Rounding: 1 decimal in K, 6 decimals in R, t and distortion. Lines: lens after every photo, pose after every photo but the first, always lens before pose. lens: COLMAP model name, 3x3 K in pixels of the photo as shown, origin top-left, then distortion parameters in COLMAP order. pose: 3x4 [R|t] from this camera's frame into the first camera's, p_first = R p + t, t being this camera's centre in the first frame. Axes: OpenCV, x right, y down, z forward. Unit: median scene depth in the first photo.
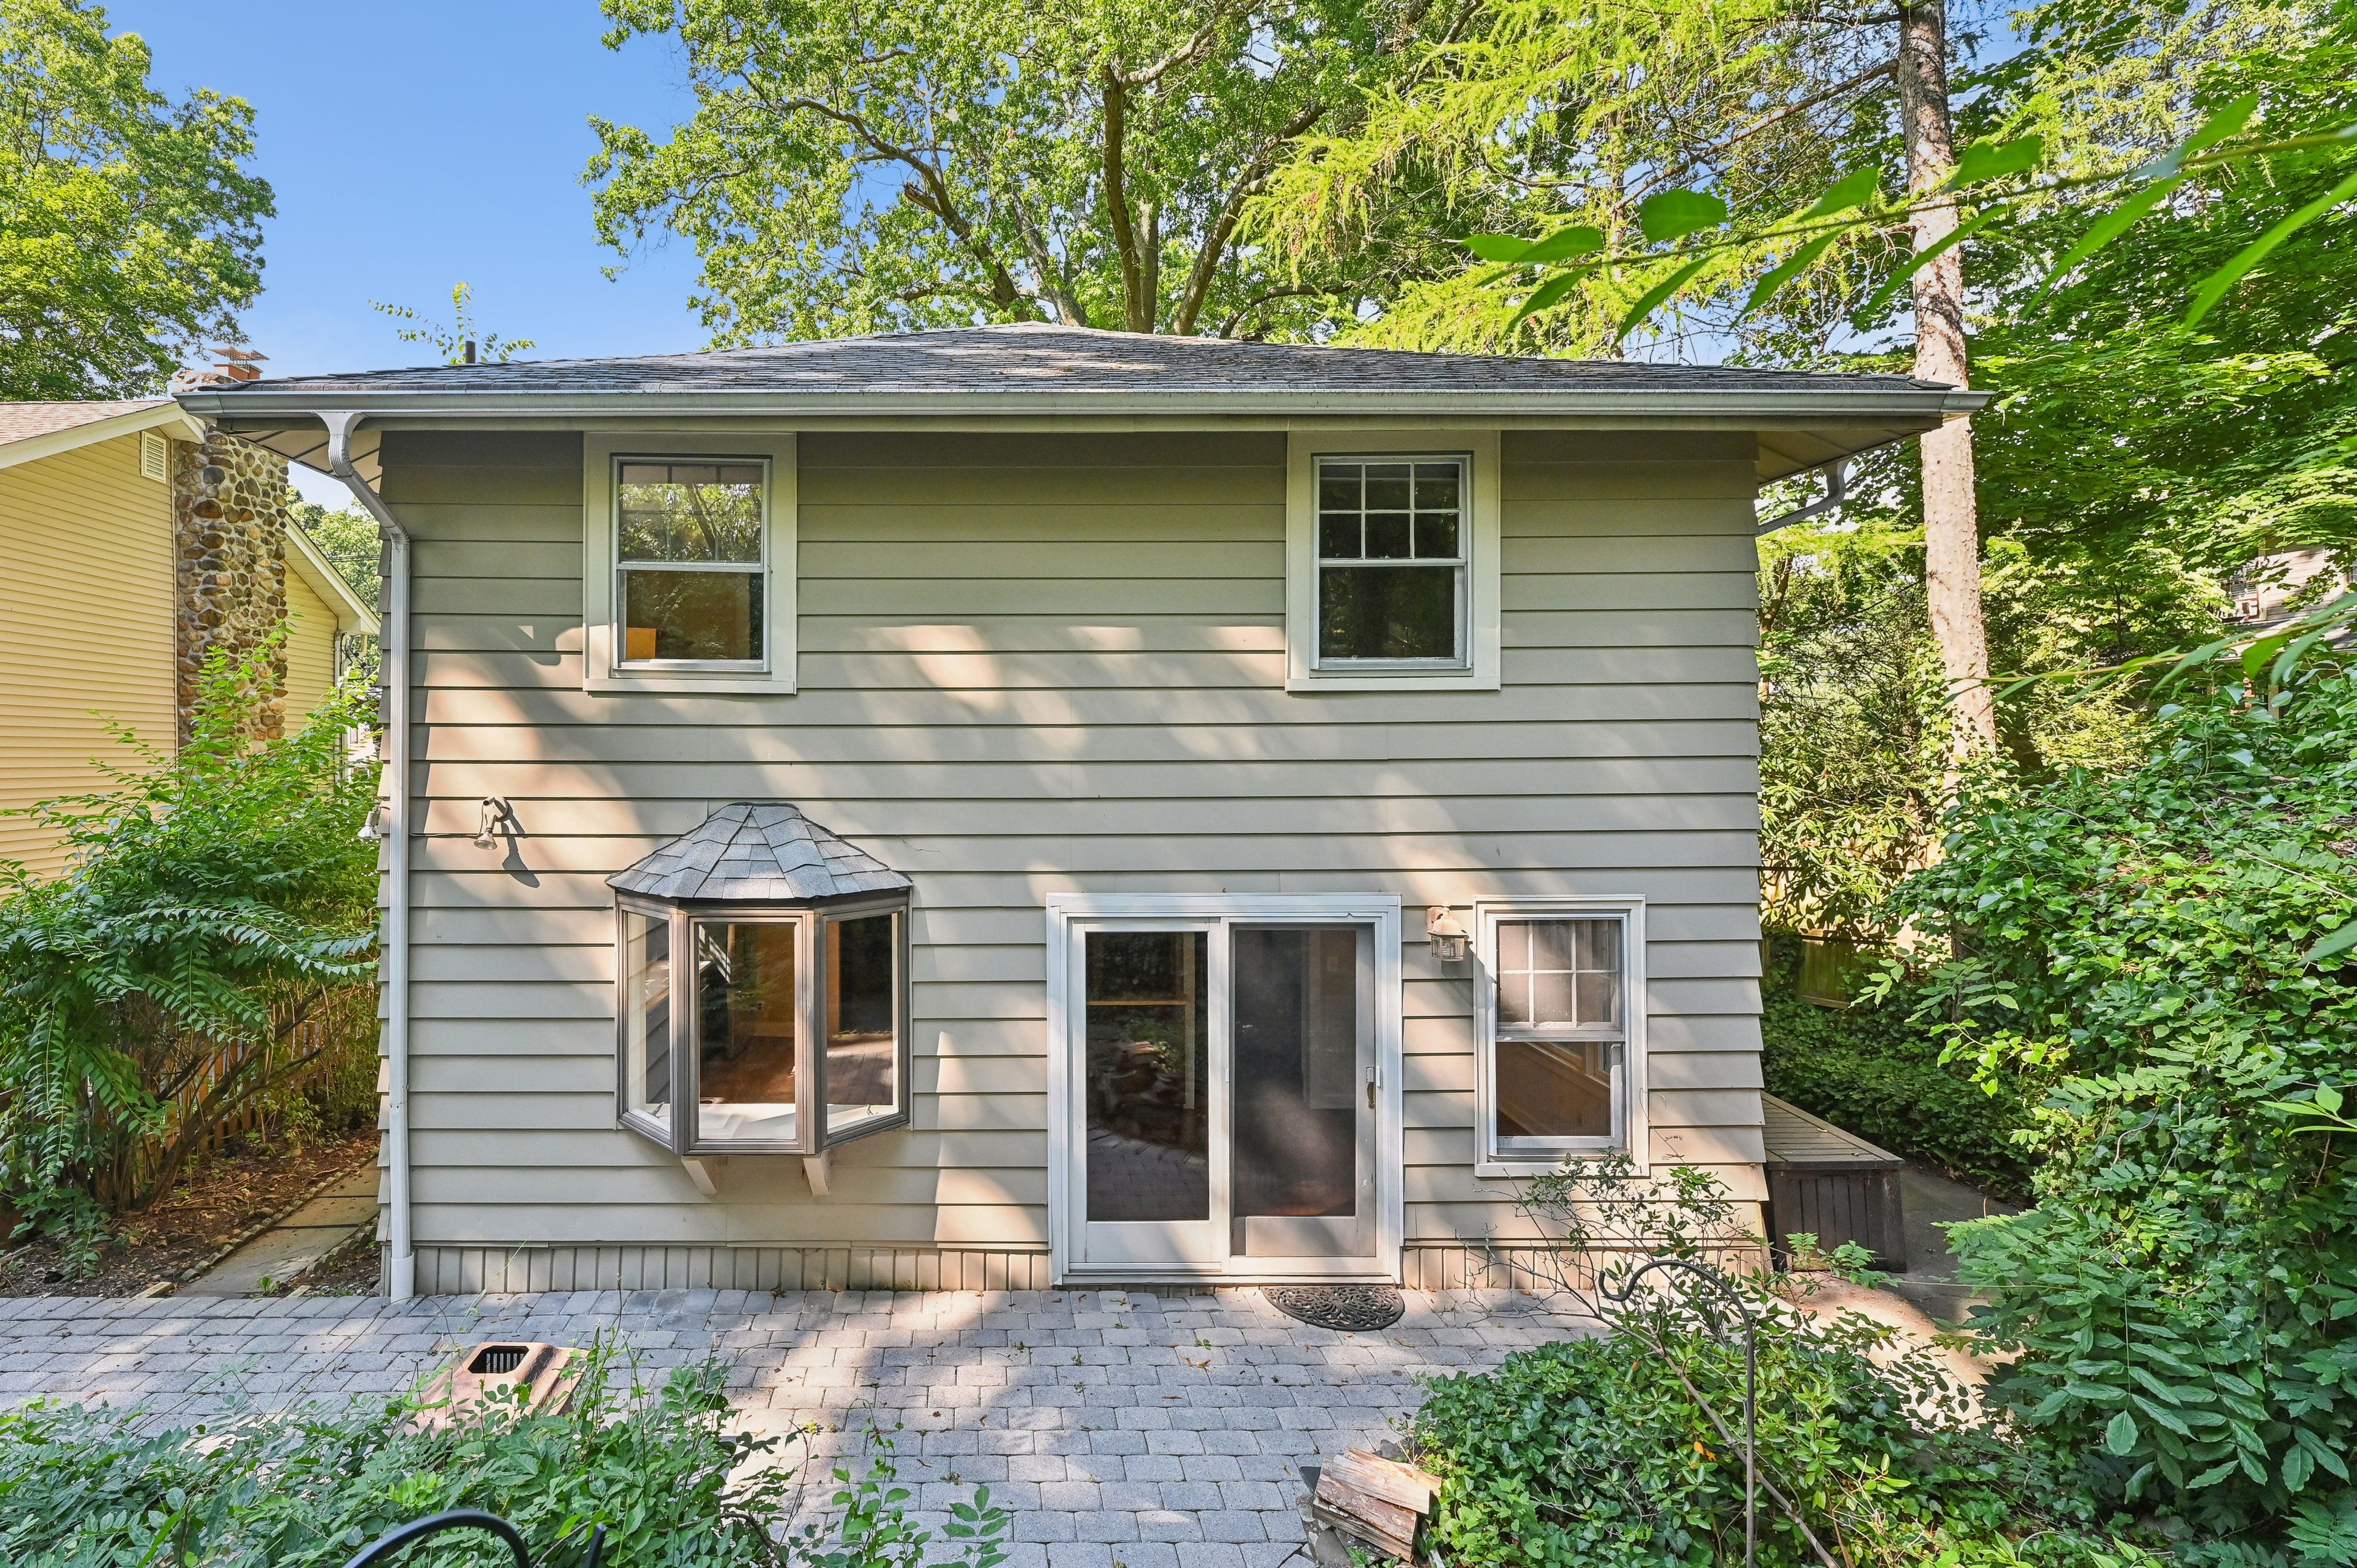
lens RADIAL K [[972.3, 0, 1178.5], [0, 972.3, 784.0], [0, 0, 1]] dist [0.001663, 0.000340]
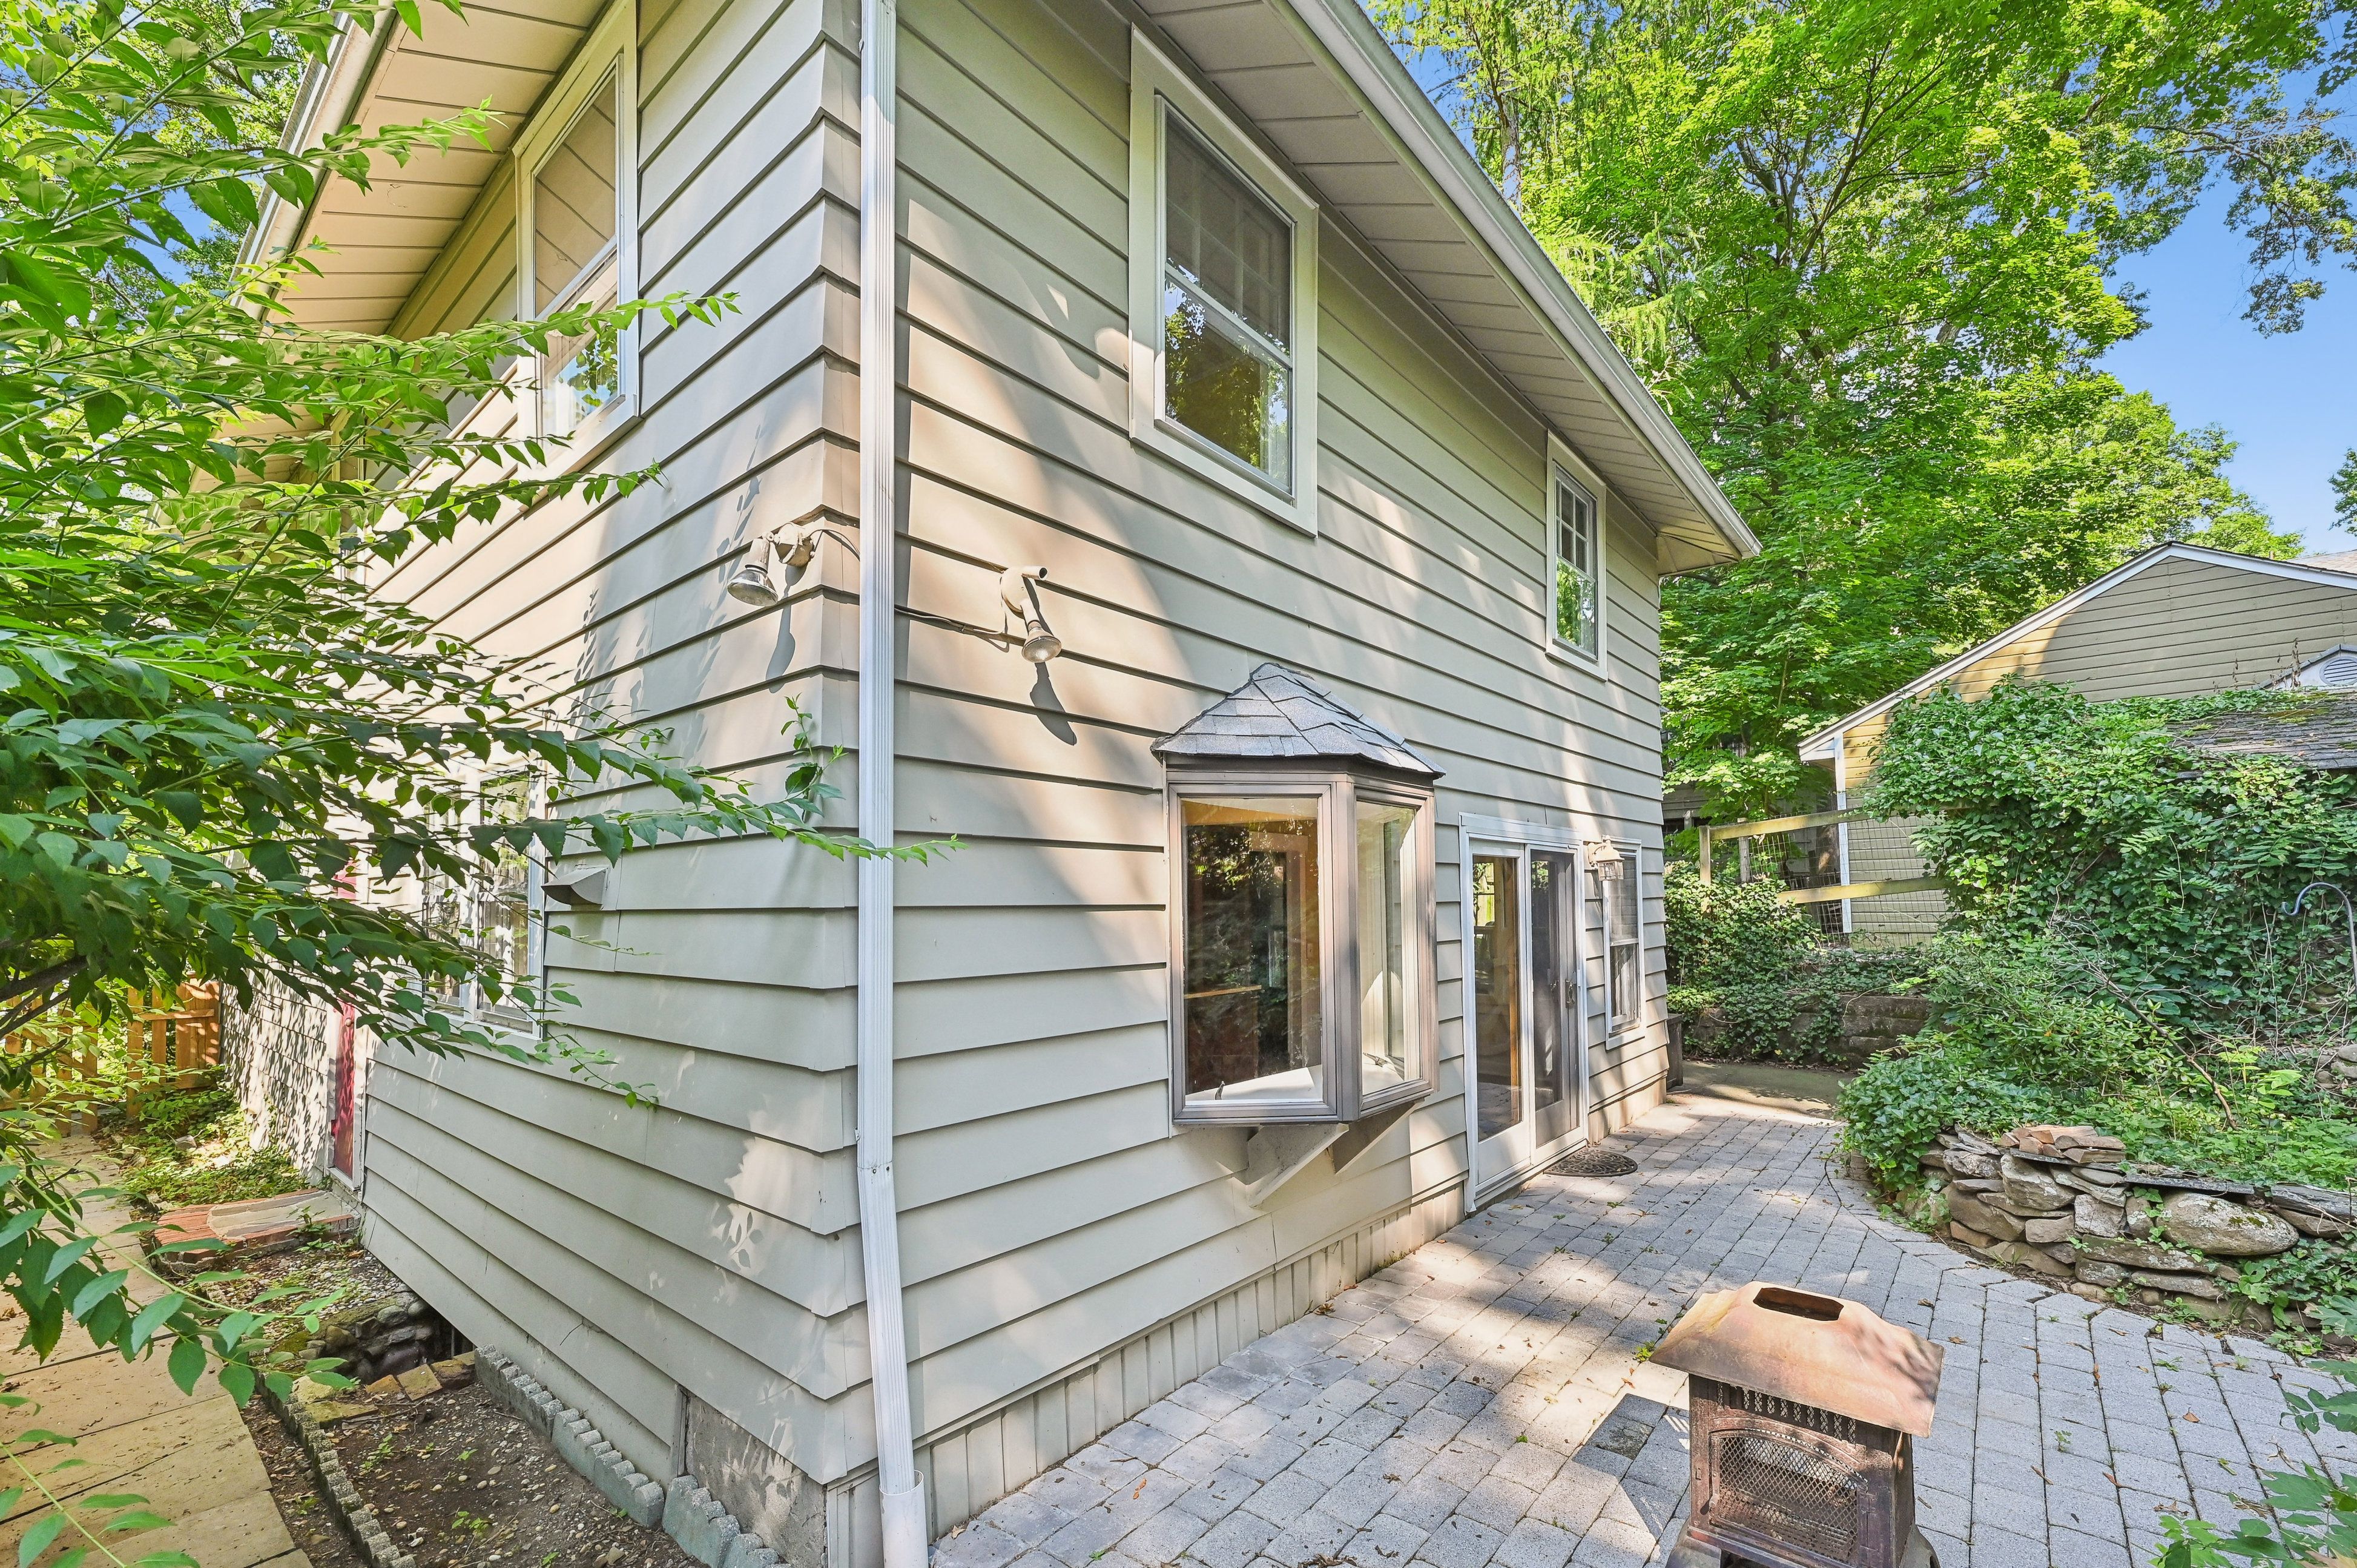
lens RADIAL K [[991.2, 0, 1180.8], [0, 991.2, 874.5], [0, 0, 1]] dist [-0.000040, -0.000025]
pose [[0.639440, 0.017704, 0.768637, -1.069877], [0.006459, 0.999576, -0.028396, 0.200763], [-0.768814, 0.023122, 0.639055, 0.575678]]
